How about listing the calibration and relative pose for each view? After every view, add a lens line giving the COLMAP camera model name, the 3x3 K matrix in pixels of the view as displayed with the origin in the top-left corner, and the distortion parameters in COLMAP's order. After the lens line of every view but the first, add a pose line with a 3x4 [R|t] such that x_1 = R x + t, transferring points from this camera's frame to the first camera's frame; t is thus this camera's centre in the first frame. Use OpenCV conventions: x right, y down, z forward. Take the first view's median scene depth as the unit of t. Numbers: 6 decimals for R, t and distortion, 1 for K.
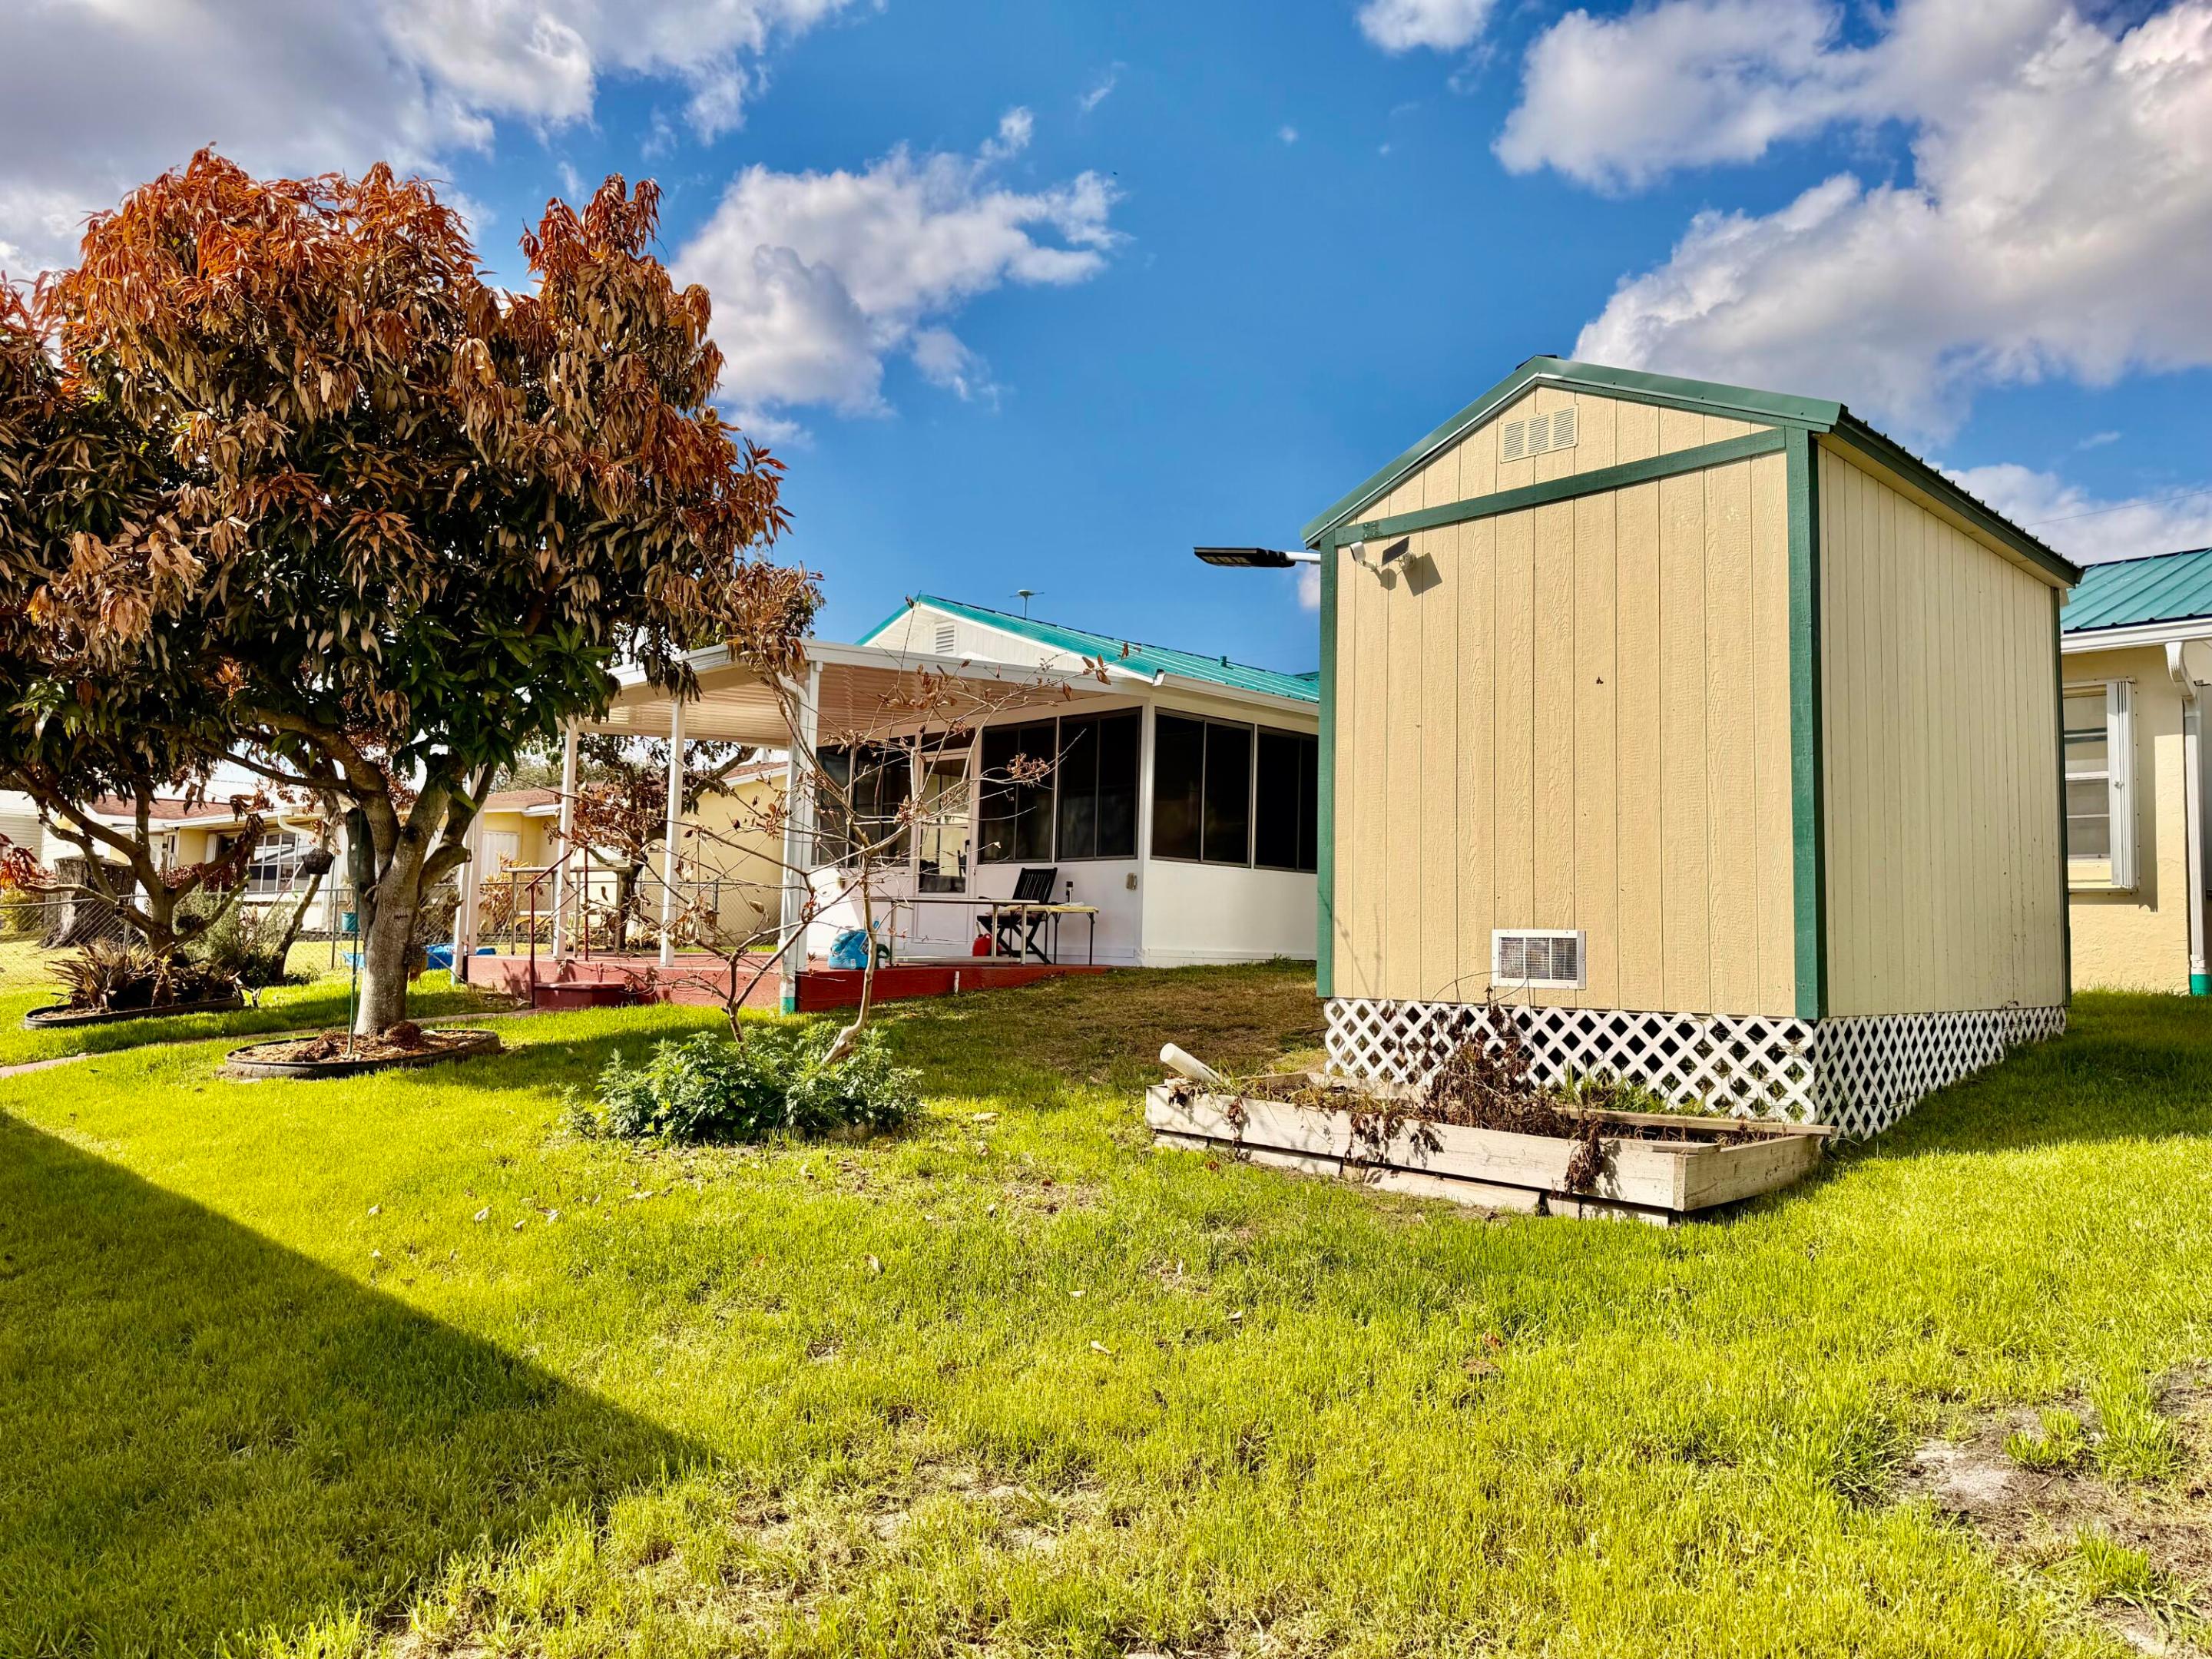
lens RADIAL K [[1536.1, 0, 1106.0], [0, 1536.1, 829.5], [0, 0, 1]] dist [0.005600, -0.008085]
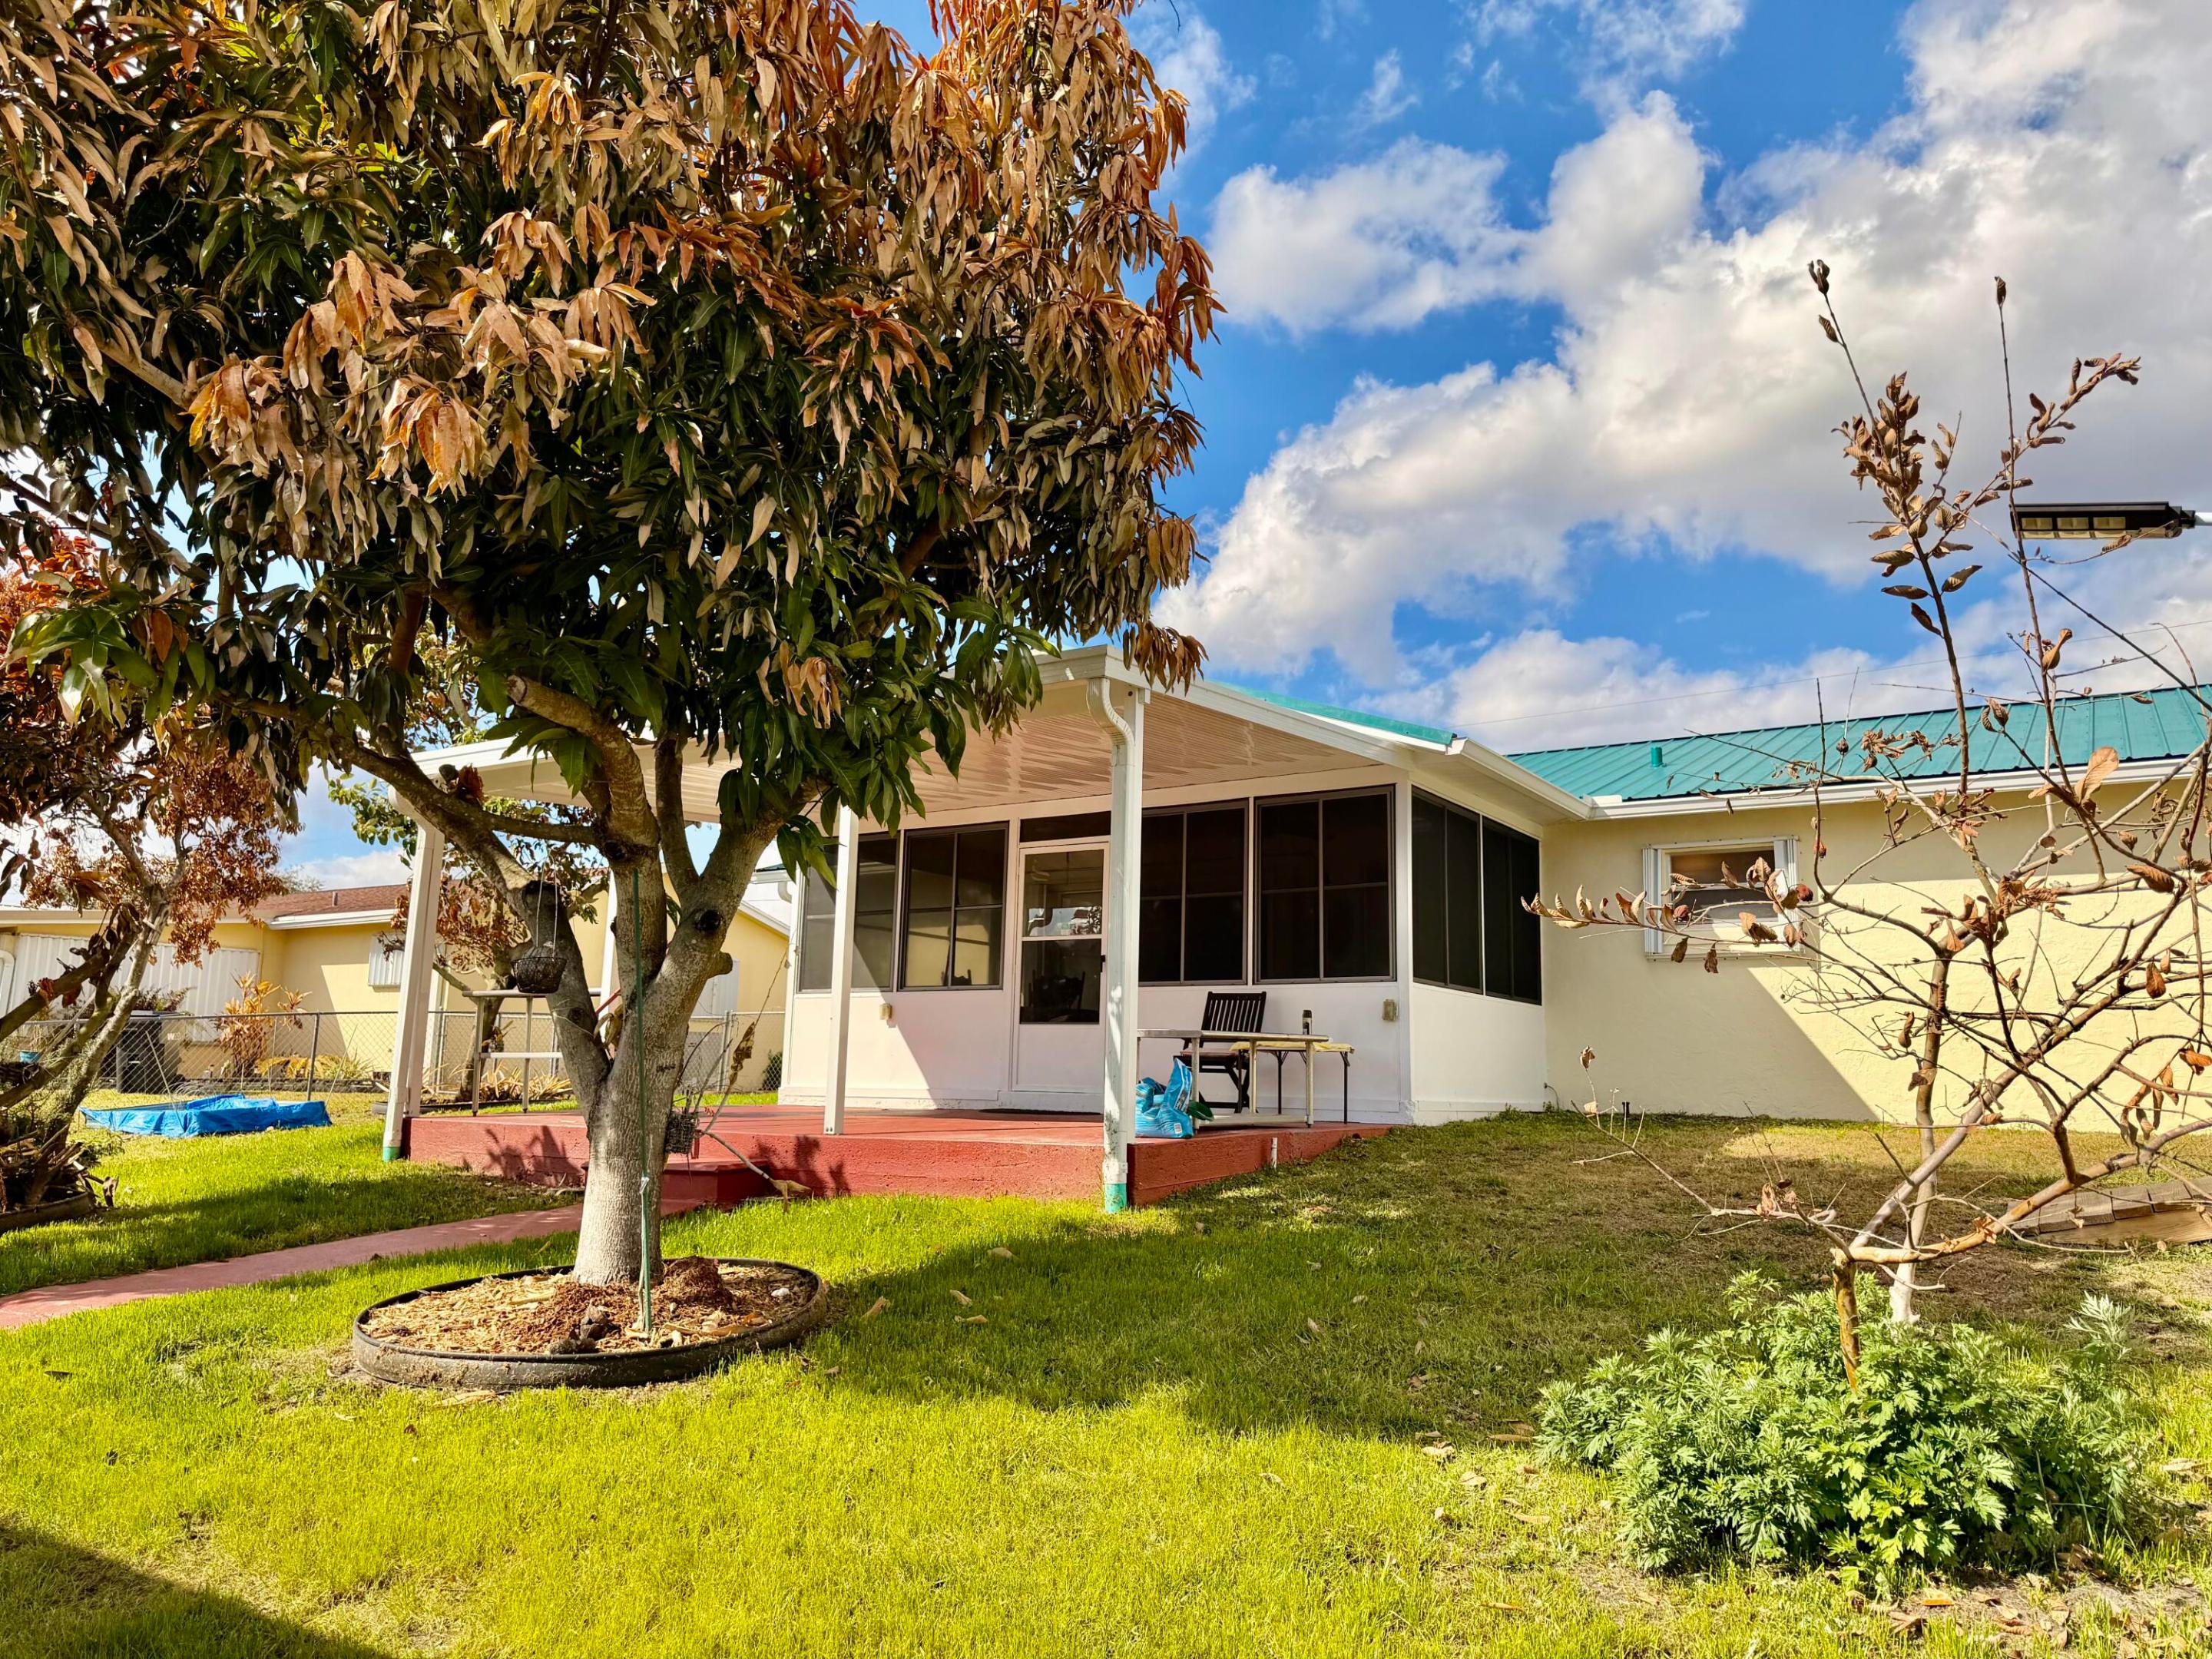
lens RADIAL K [[1560.2, 0, 1098.0], [0, 1560.2, 851.5], [0, 0, 1]] dist [0.124054, -0.170312]
pose [[0.978864, 0.024374, 0.203054, -0.356147], [-0.010553, 0.997570, -0.068871, 0.012440], [-0.204239, 0.065272, 0.976742, 0.325304]]
